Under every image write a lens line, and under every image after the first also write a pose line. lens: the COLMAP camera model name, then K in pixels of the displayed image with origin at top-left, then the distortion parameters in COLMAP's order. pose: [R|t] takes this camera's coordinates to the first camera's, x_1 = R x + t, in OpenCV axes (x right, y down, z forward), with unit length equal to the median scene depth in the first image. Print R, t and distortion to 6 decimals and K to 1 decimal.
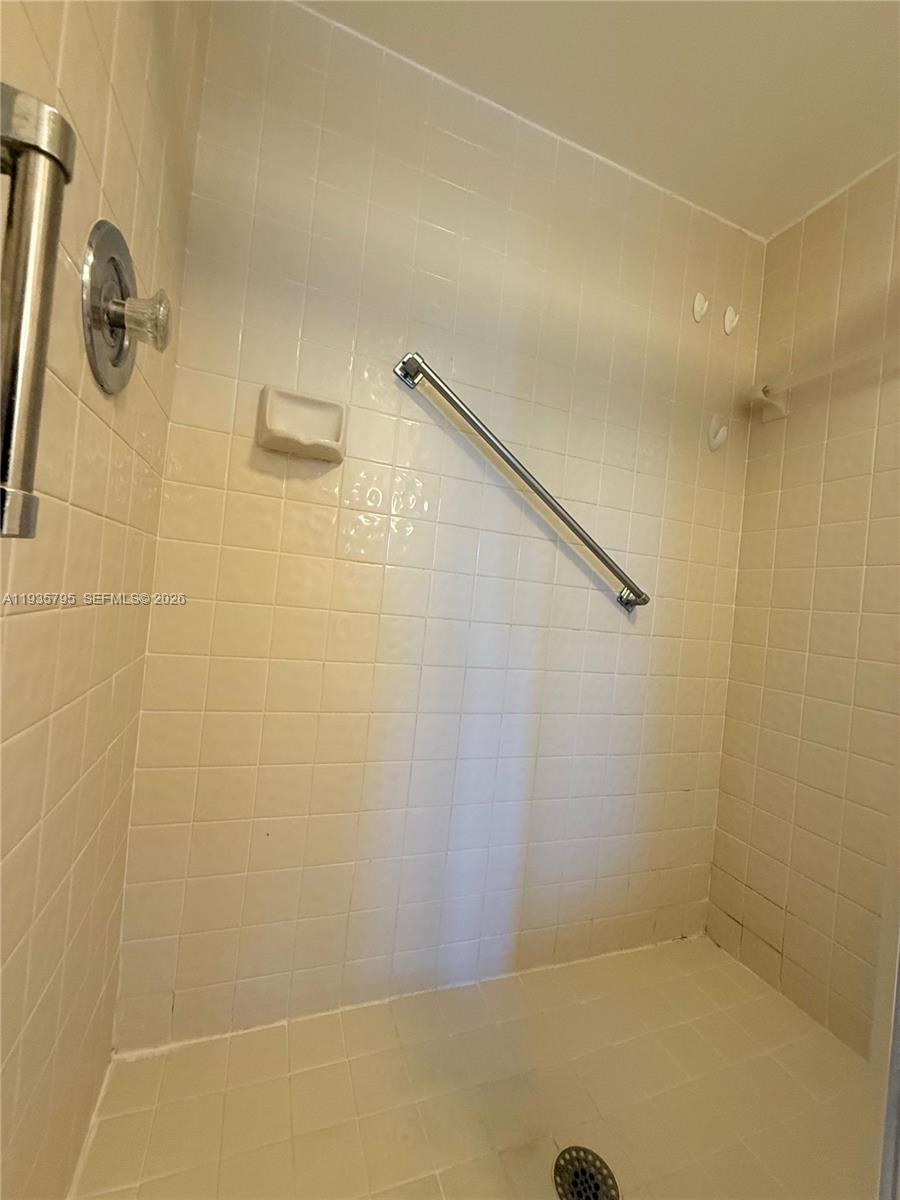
lens RADIAL K [[478.4, 0, 451.0], [0, 478.4, 598.0], [0, 0, 1]] dist [-0.001215, 0.000700]
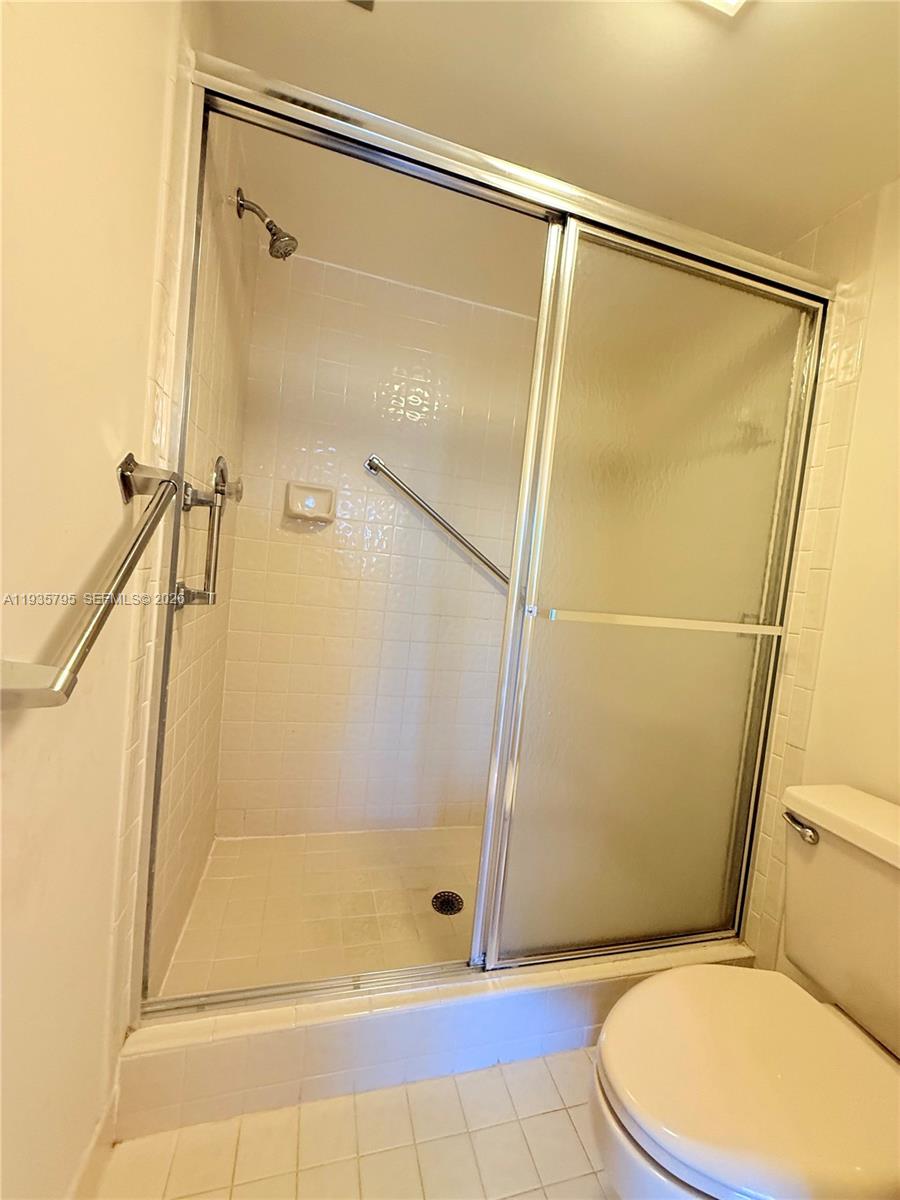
lens RADIAL K [[478.4, 0, 449.4], [0, 478.4, 597.2], [0, 0, 1]] dist [-0.001215, 0.000700]
pose [[0.995851, 0.012248, -0.090174, 0.369609], [-0.007497, 0.998575, 0.052842, -0.113658], [0.090693, -0.051947, 0.994523, -0.734368]]
